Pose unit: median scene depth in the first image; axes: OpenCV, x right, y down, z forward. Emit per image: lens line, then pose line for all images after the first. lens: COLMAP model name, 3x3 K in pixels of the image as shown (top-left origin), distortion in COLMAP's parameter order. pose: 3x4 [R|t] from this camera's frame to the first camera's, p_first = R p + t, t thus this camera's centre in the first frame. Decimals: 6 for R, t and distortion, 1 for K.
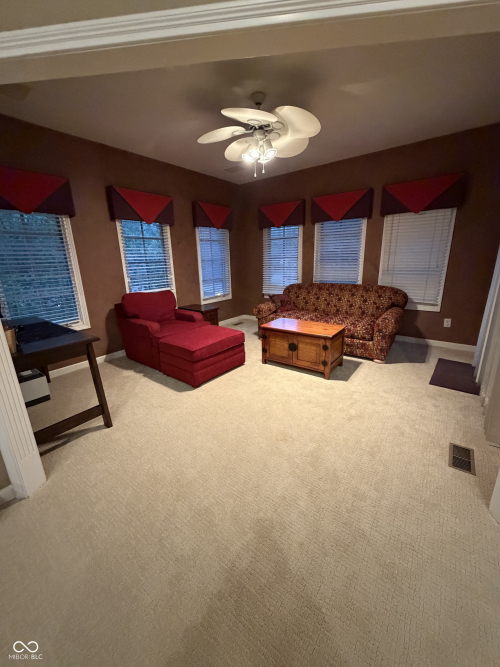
lens RADIAL K [[266.8, 0, 248.3], [0, 266.8, 337.7], [0, 0, 1]] dist [0.000865, 0.000006]
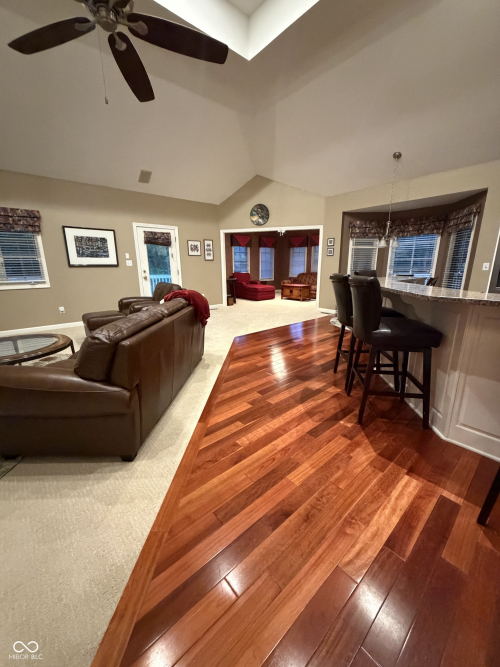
lens RADIAL K [[266.8, 0, 248.1], [0, 266.8, 329.3], [0, 0, 1]] dist [0.000865, 0.000006]
pose [[0.979378, 0.065977, -0.190961, 0.204584], [-0.074651, 0.996463, -0.038581, 0.414982], [0.187741, 0.052041, 0.980839, -1.323845]]
